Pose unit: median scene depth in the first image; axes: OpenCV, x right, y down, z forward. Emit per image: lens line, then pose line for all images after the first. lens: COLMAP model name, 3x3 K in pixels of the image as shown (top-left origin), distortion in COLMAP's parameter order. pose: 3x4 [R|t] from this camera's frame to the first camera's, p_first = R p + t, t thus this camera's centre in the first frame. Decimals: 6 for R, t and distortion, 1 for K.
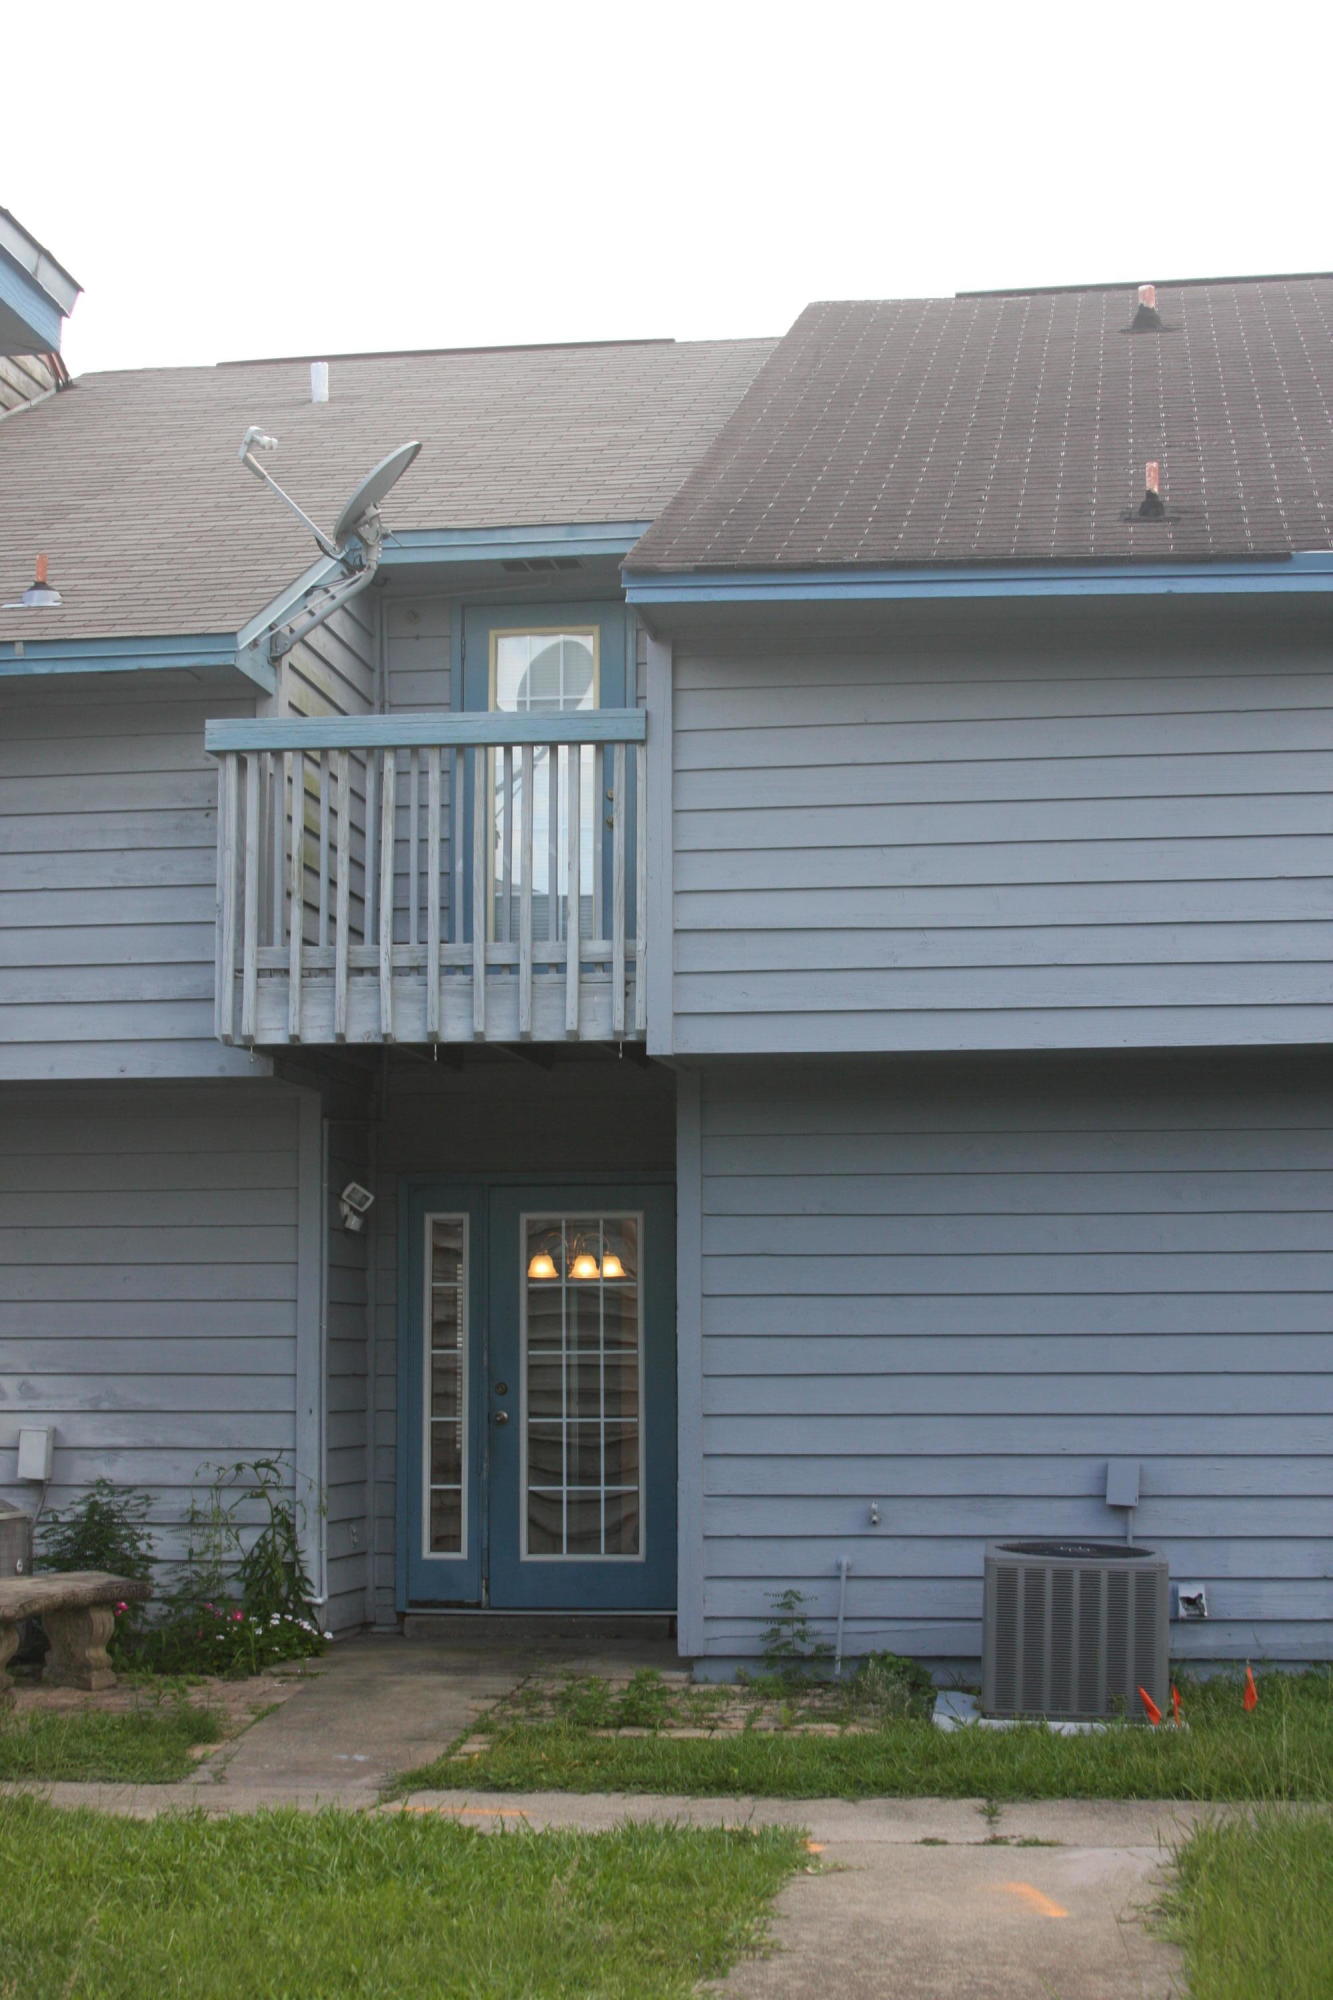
lens RADIAL K [[3104.1, 0, 666.5], [0, 3104.1, 1000.0], [0, 0, 1]] dist [-0.023494, -0.032251]
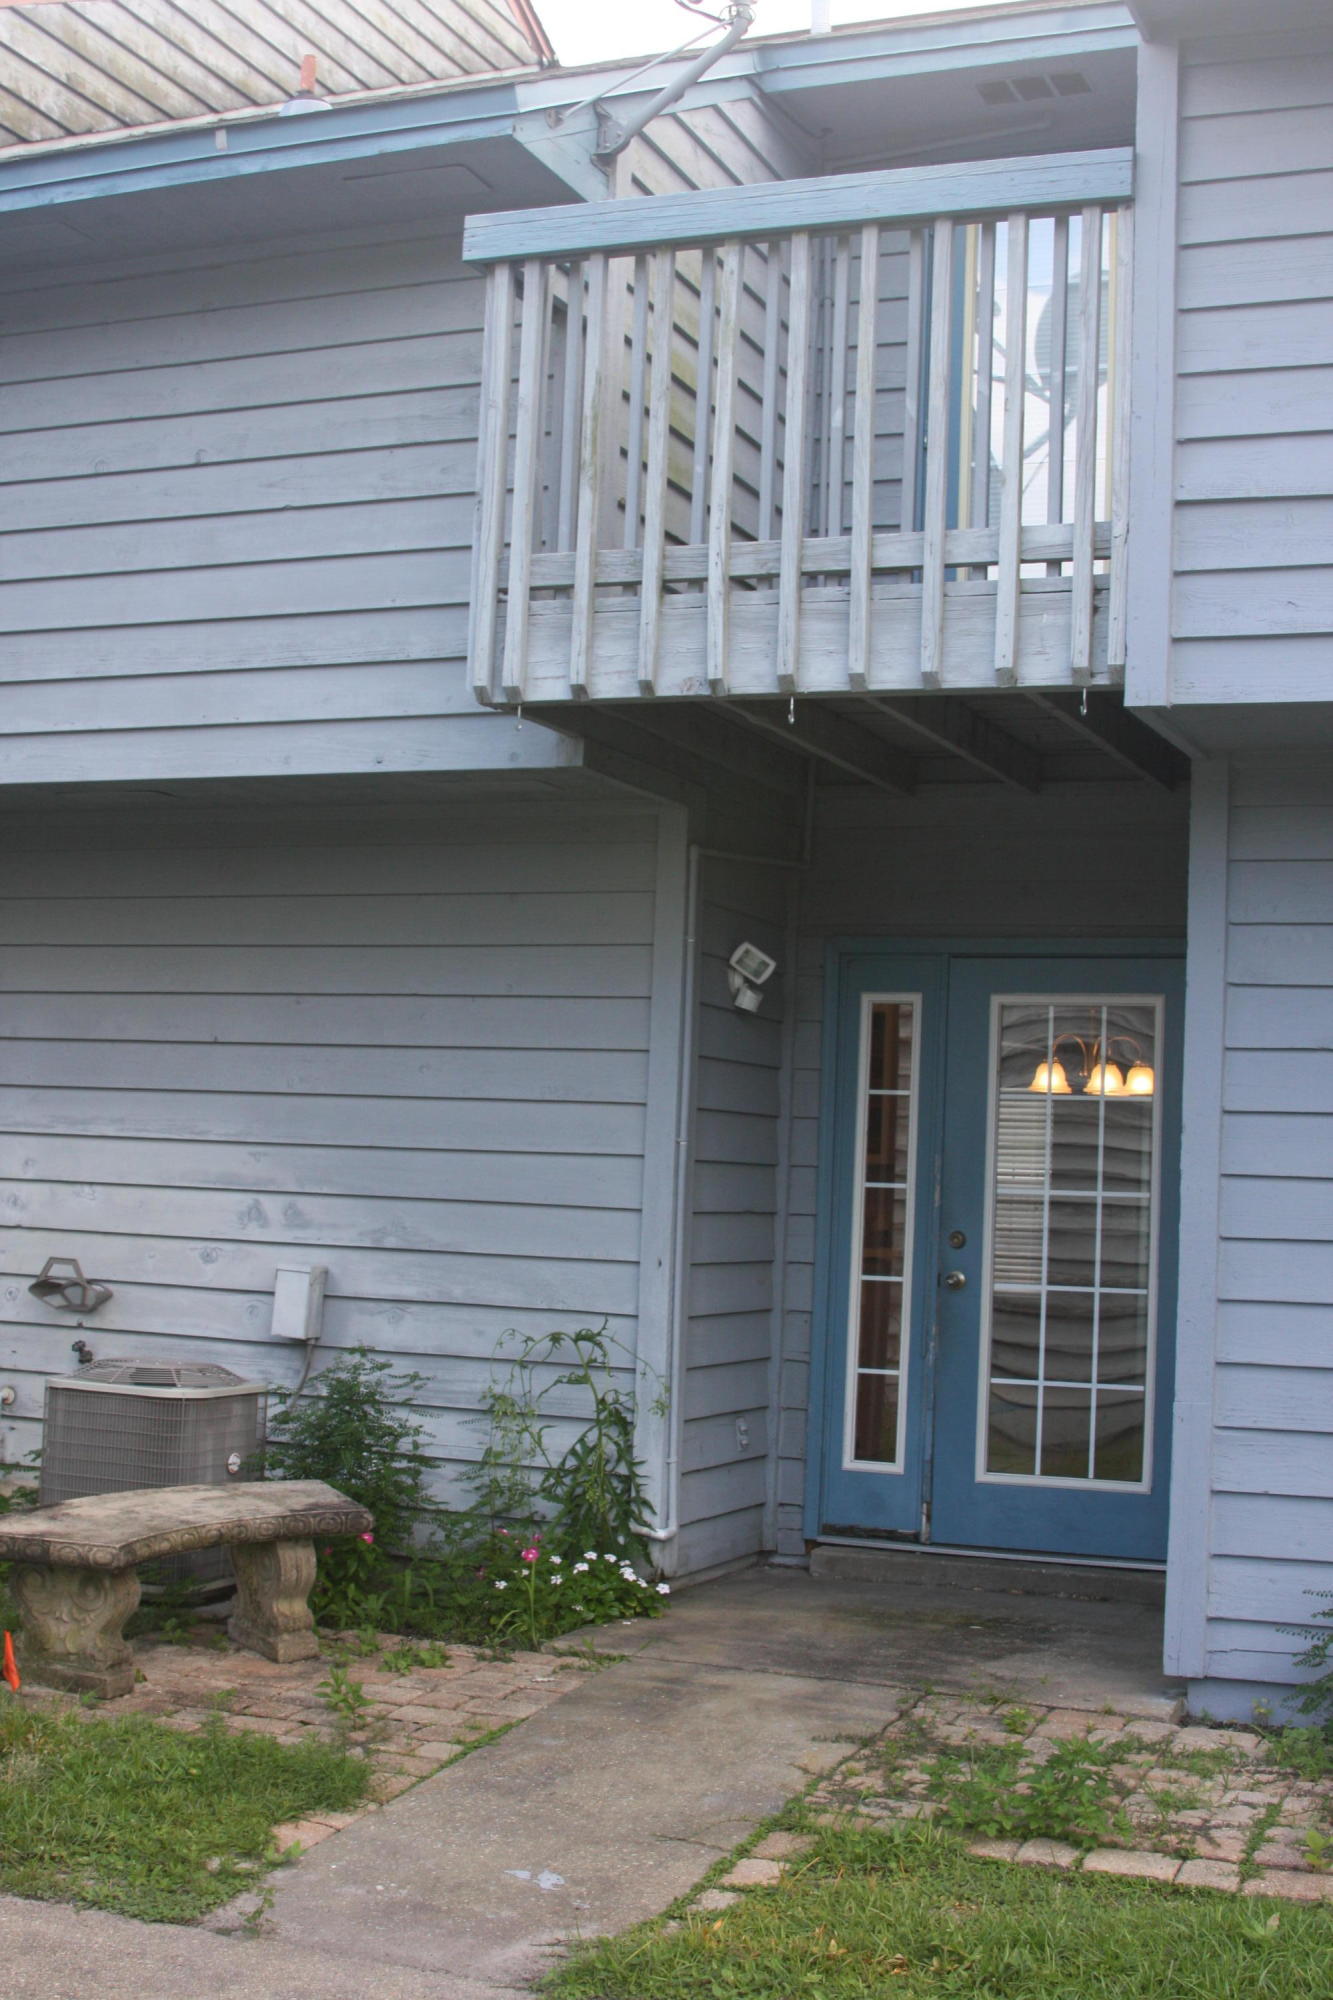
lens RADIAL K [[2665.3, 0, 666.5], [0, 2665.3, 1000.0], [0, 0, 1]] dist [-0.159158, 0.121119]
pose [[0.971570, 0.022636, -0.235666, 0.027087], [-0.011922, 0.998834, 0.046791, 0.047161], [0.236450, -0.042651, 0.970707, 0.437425]]
